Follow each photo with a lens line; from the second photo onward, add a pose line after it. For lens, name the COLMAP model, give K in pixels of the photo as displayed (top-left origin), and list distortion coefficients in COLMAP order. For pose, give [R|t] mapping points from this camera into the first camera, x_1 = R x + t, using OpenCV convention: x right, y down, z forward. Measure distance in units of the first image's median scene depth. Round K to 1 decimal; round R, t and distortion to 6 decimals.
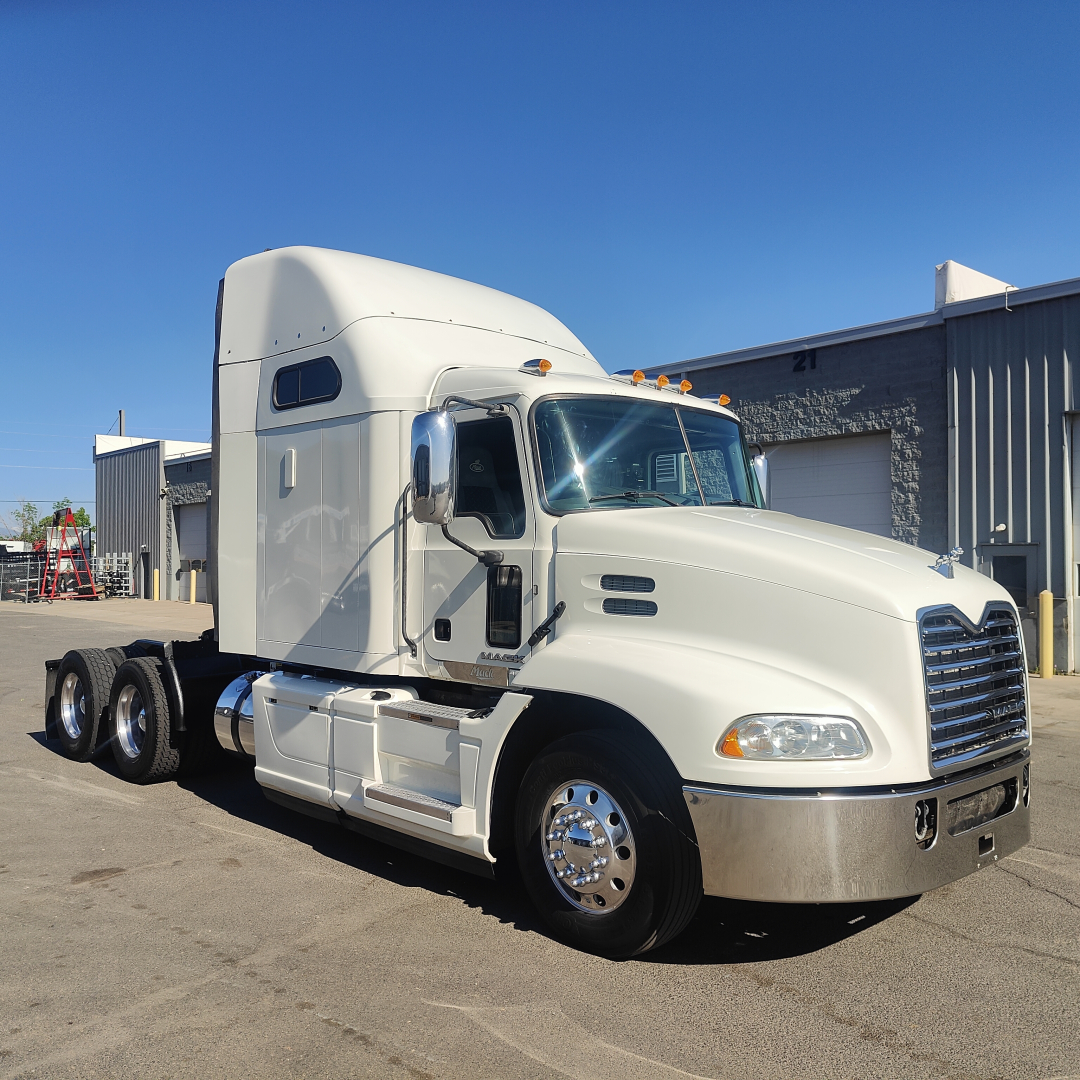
lens RADIAL K [[1004.5, 0, 525.9], [0, 1004.5, 541.8], [0, 0, 1]] dist [0.009402, -0.001326]
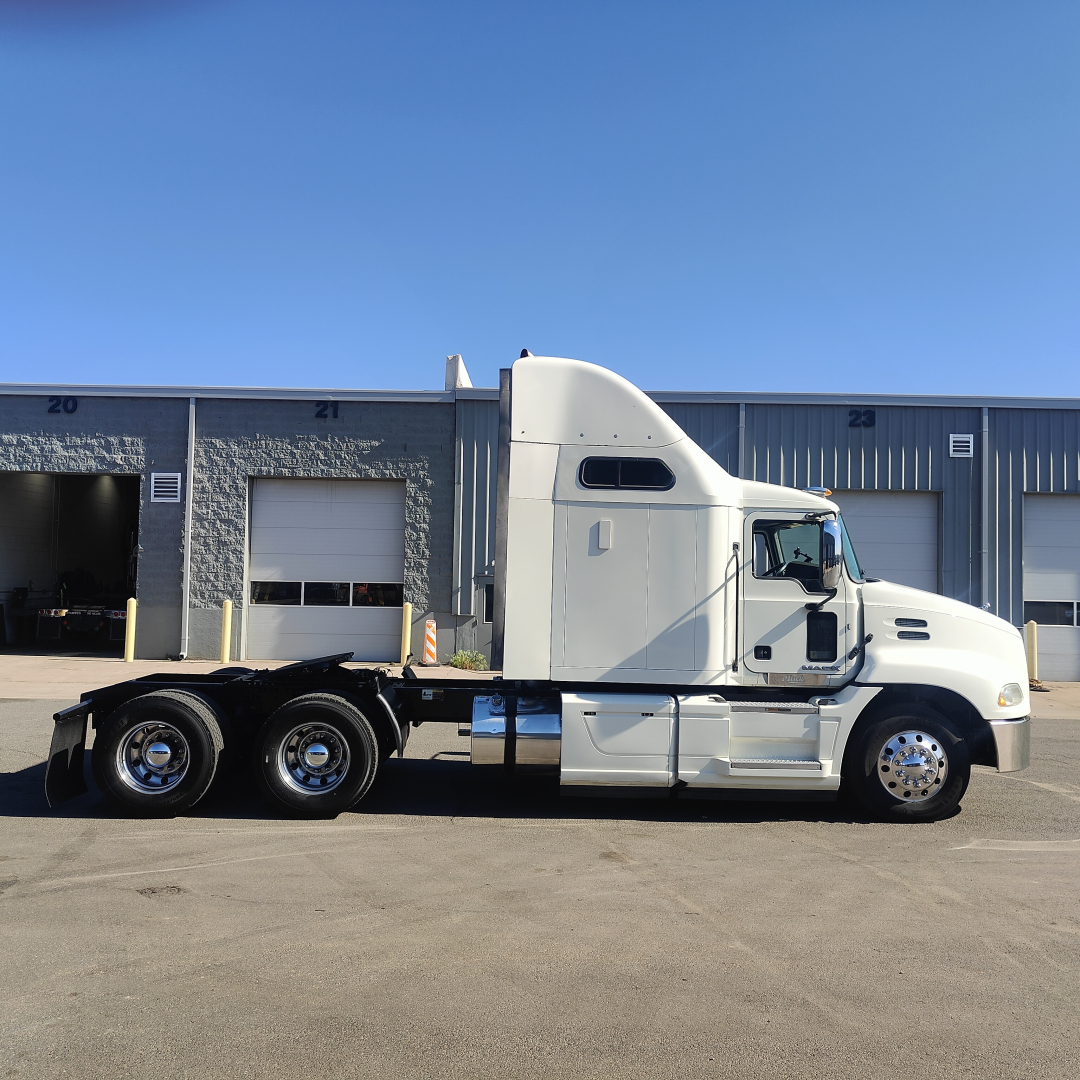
lens RADIAL K [[995.2, 0, 533.5], [0, 995.2, 536.9], [0, 0, 1]] dist [0.105658, -0.324168]
pose [[0.661983, 0.046481, 0.748076, -0.471800], [-0.035047, 0.998903, -0.031052, -0.009463], [-0.748699, -0.005662, 0.662886, 0.079738]]
